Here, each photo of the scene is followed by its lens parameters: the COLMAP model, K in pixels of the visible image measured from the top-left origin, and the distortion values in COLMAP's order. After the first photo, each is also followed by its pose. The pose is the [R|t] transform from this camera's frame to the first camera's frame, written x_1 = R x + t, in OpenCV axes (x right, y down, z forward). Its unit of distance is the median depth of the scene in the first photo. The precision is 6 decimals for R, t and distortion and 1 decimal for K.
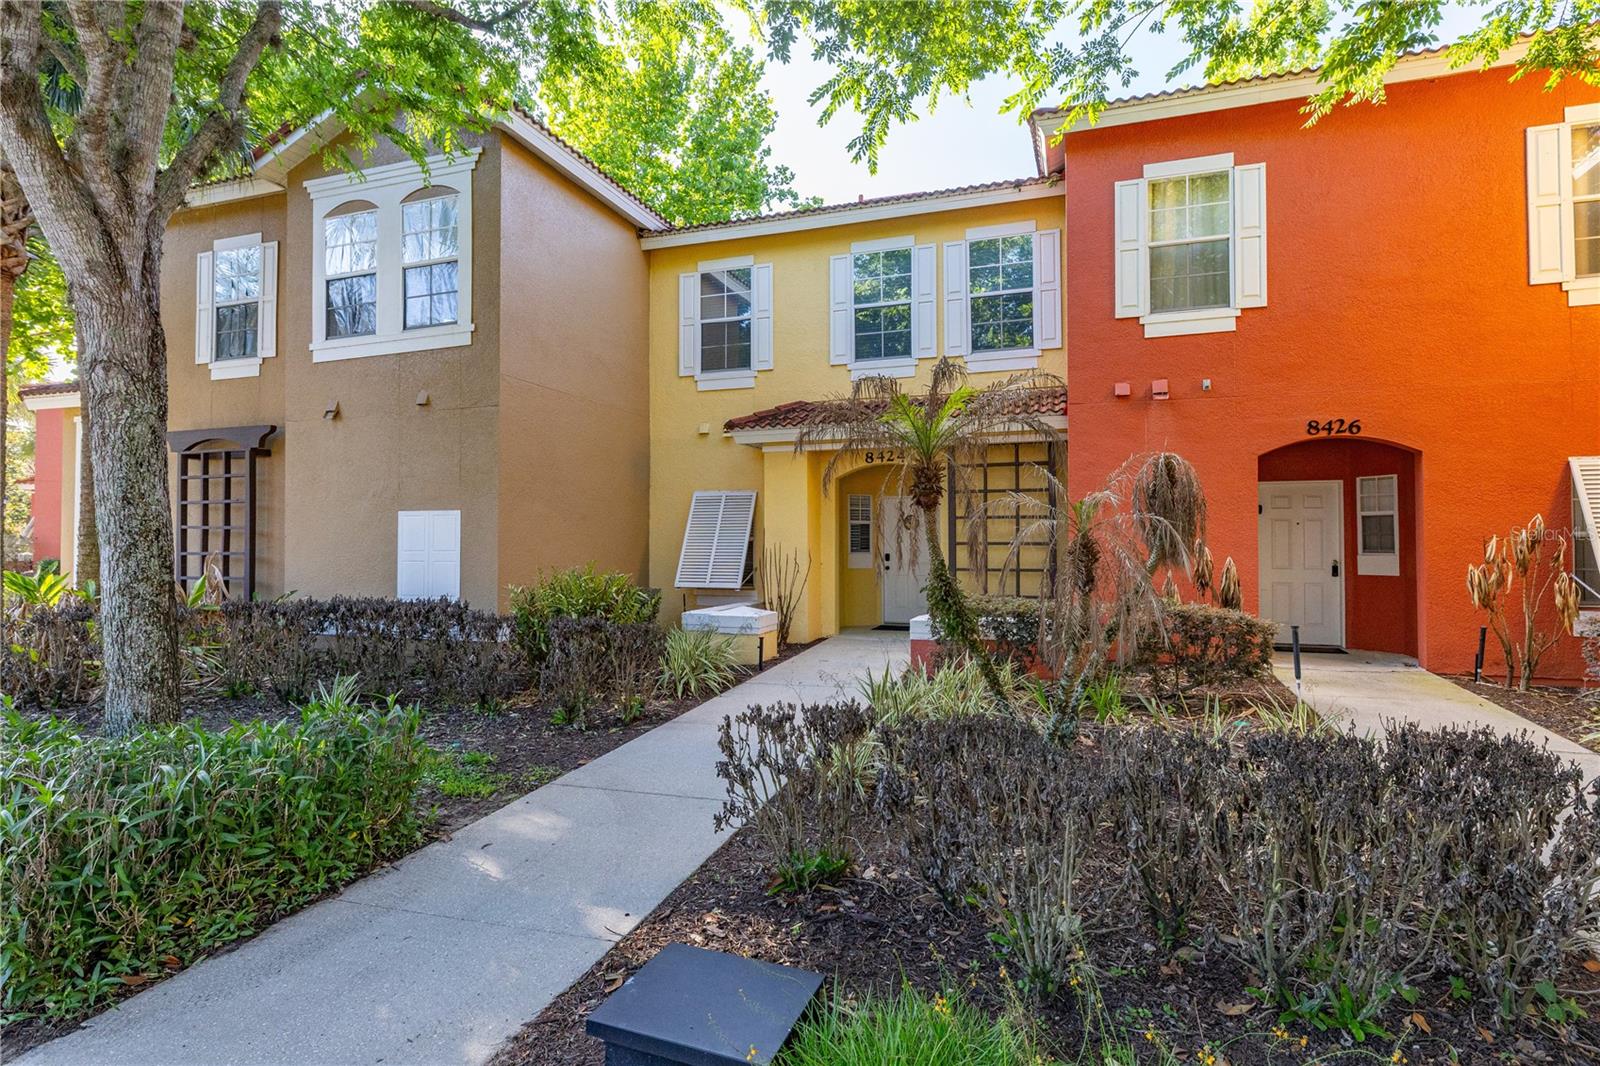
lens RADIAL K [[822.9, 0, 799.1], [0, 822.9, 531.3], [0, 0, 1]] dist [-0.001235, -0.000448]
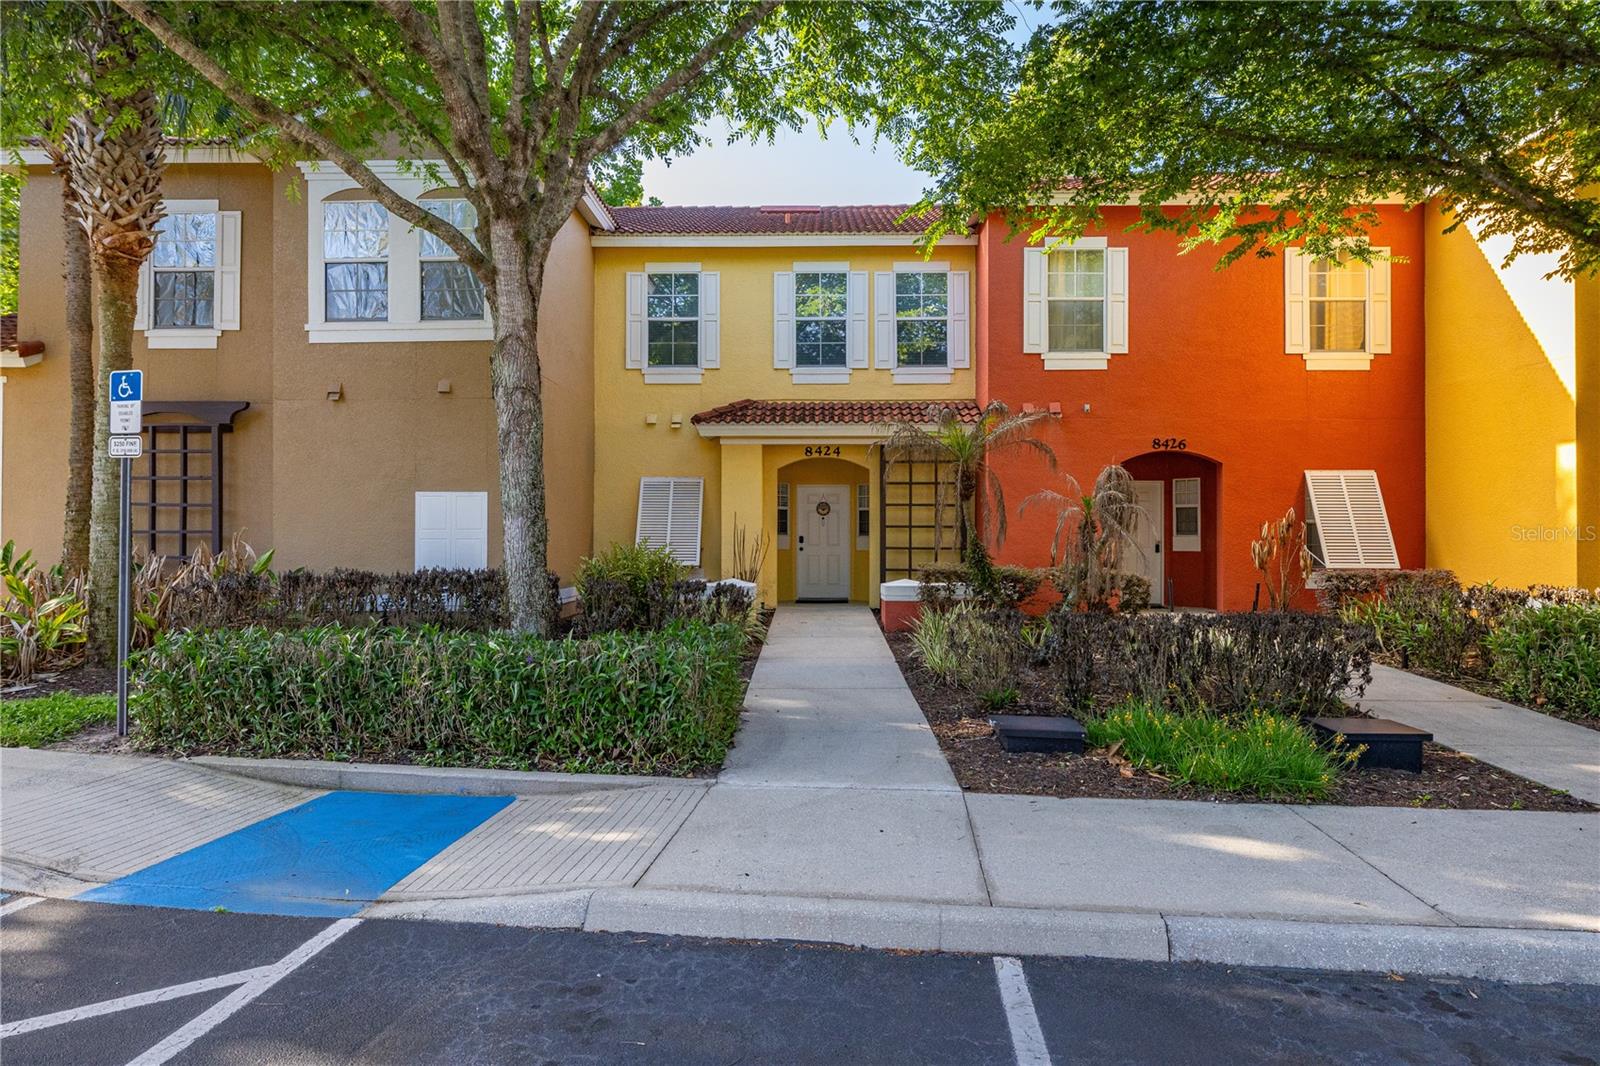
lens RADIAL K [[962.5, 0, 800.0], [0, 962.5, 533.0], [0, 0, 1]] dist [-0.002580, -0.000623]
pose [[0.953253, 0.004612, 0.302138, -0.354261], [-0.008707, 0.999888, 0.012208, 0.008517], [-0.302048, -0.014268, 0.953186, -0.298997]]
